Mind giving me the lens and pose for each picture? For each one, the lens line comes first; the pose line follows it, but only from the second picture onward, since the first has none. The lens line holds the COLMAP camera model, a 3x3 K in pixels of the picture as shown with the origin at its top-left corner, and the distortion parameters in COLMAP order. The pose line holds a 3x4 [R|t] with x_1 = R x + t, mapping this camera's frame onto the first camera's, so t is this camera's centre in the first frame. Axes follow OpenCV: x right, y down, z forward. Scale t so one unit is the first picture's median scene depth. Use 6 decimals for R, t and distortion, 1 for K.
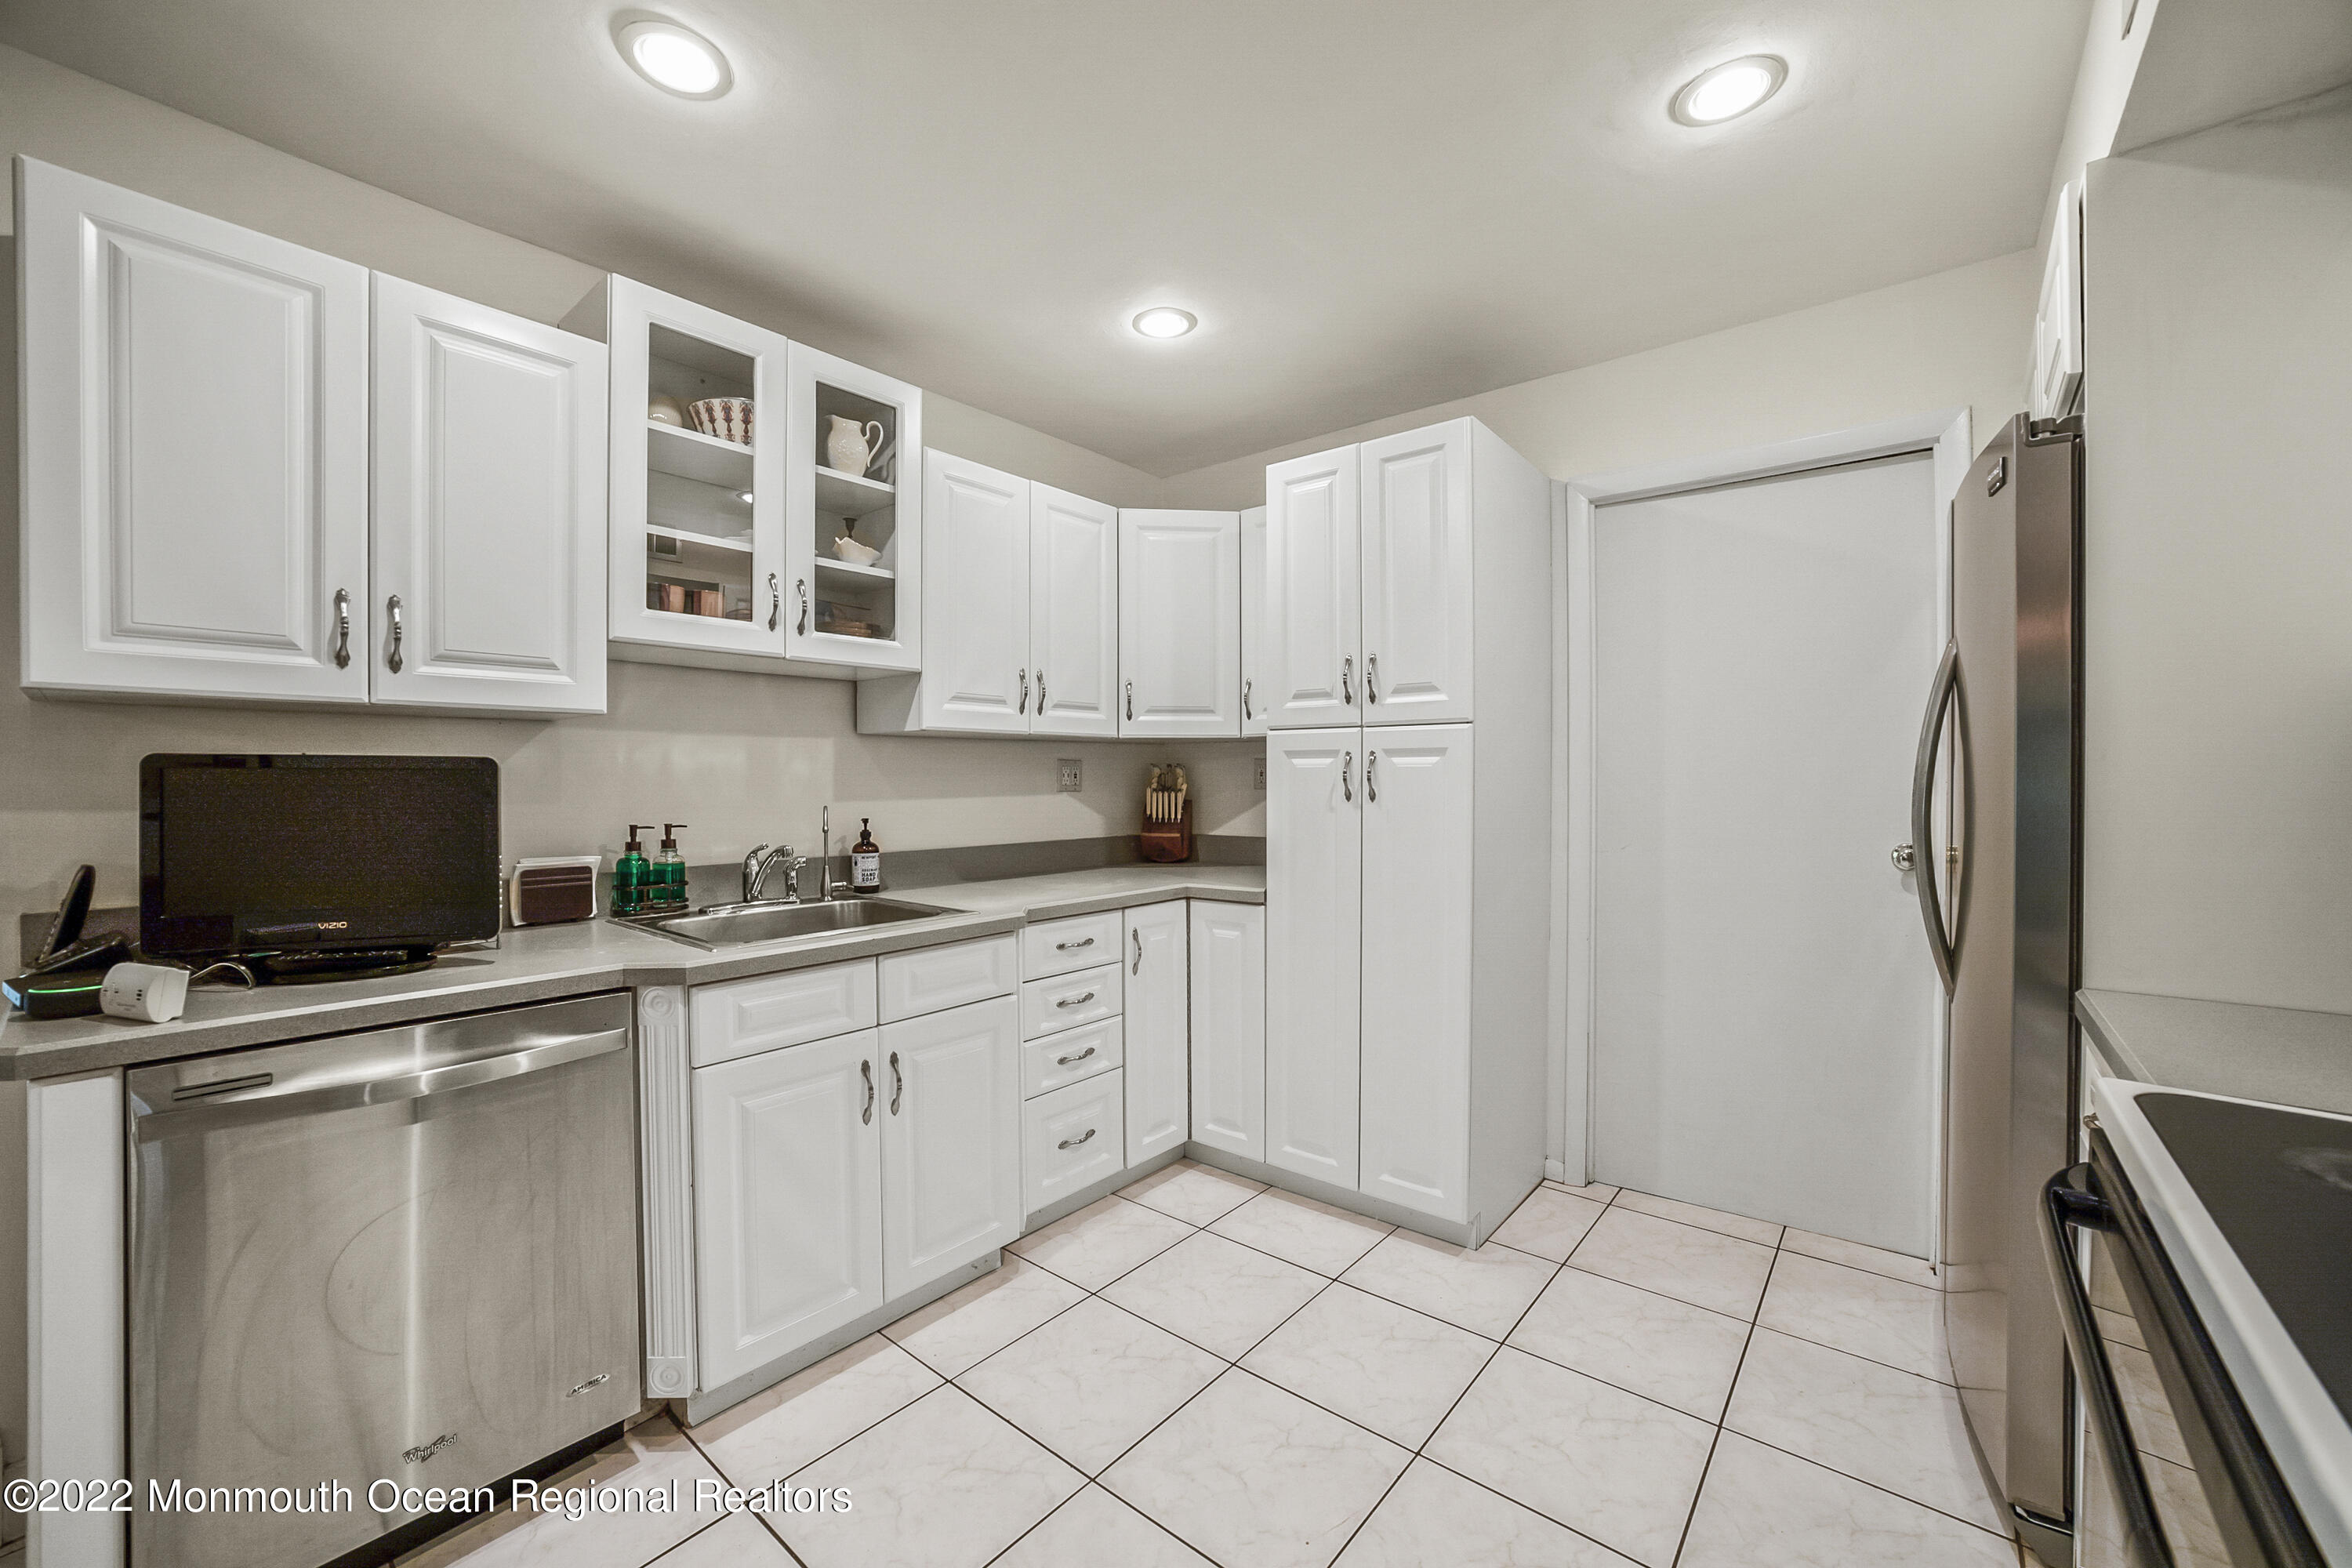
lens RADIAL K [[913.8, 0, 1182.5], [0, 913.8, 791.6], [0, 0, 1]] dist [-0.030711, 0.001864]
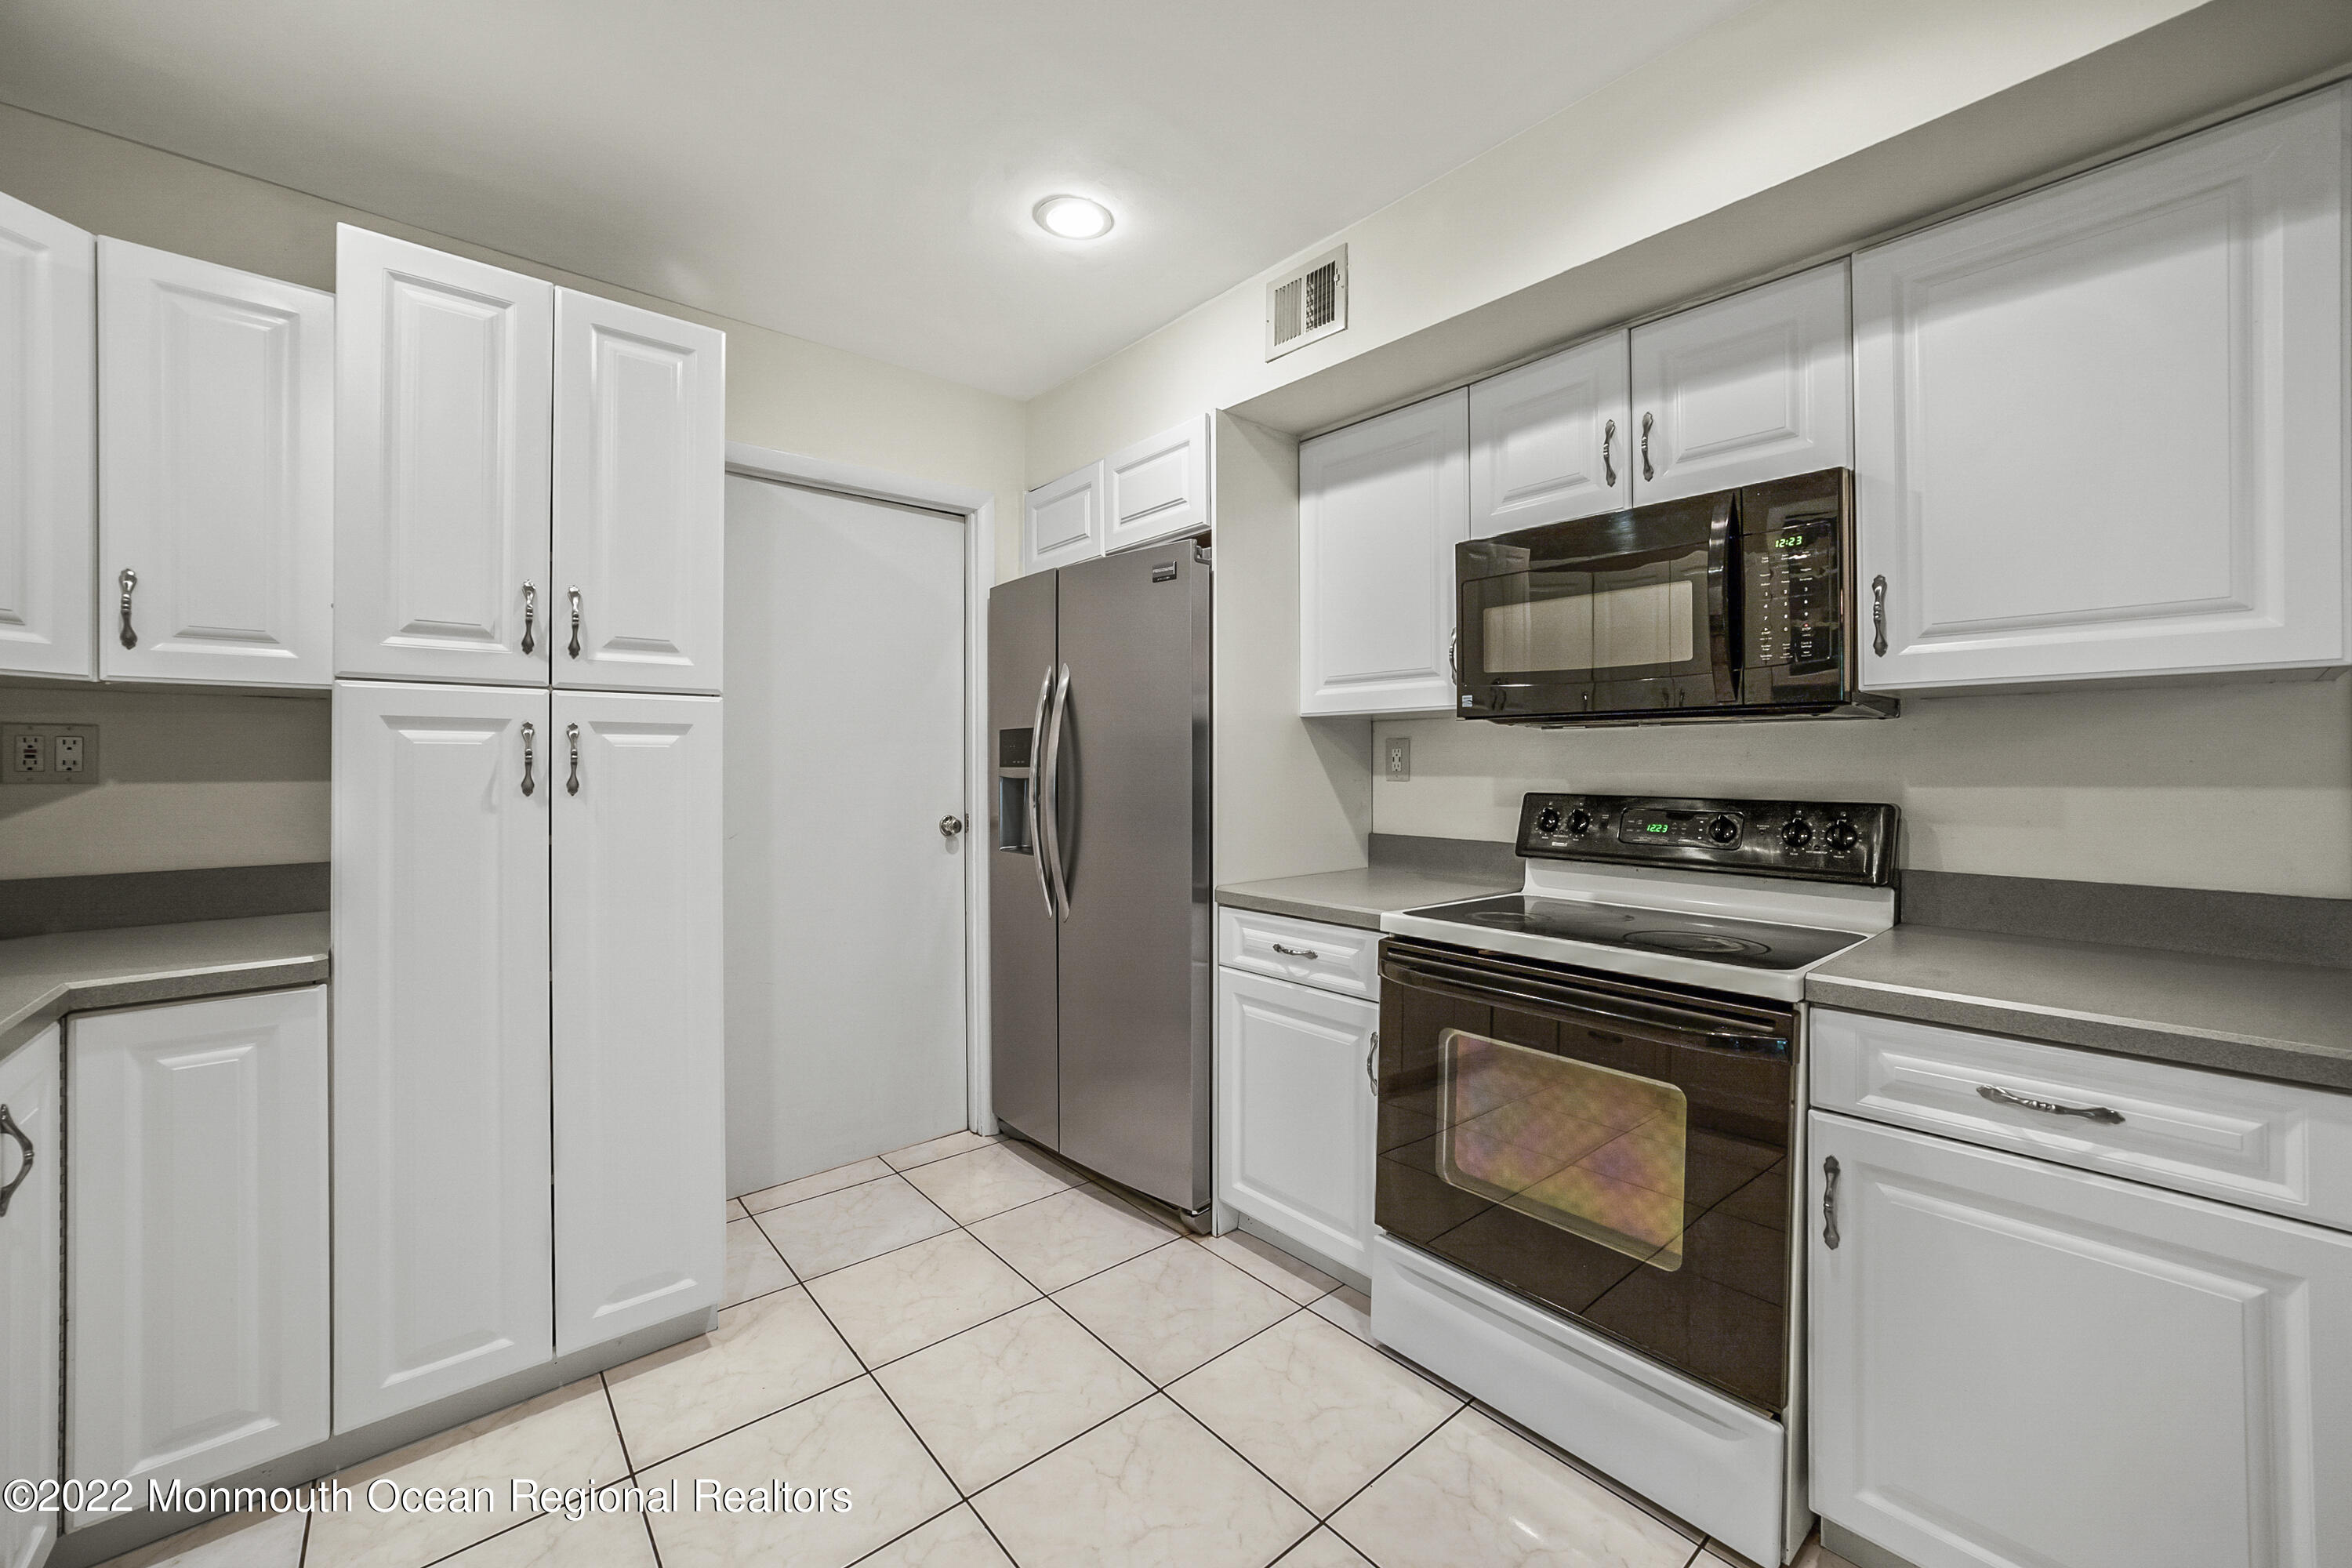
lens RADIAL K [[913.8, 0, 1186.1], [0, 913.8, 761.6], [0, 0, 1]] dist [-0.030711, 0.001864]
pose [[0.164098, 0.006822, 0.986420, -0.894006], [0.012264, 0.999885, -0.008956, -0.006726], [-0.986368, 0.013567, 0.163995, 0.909540]]
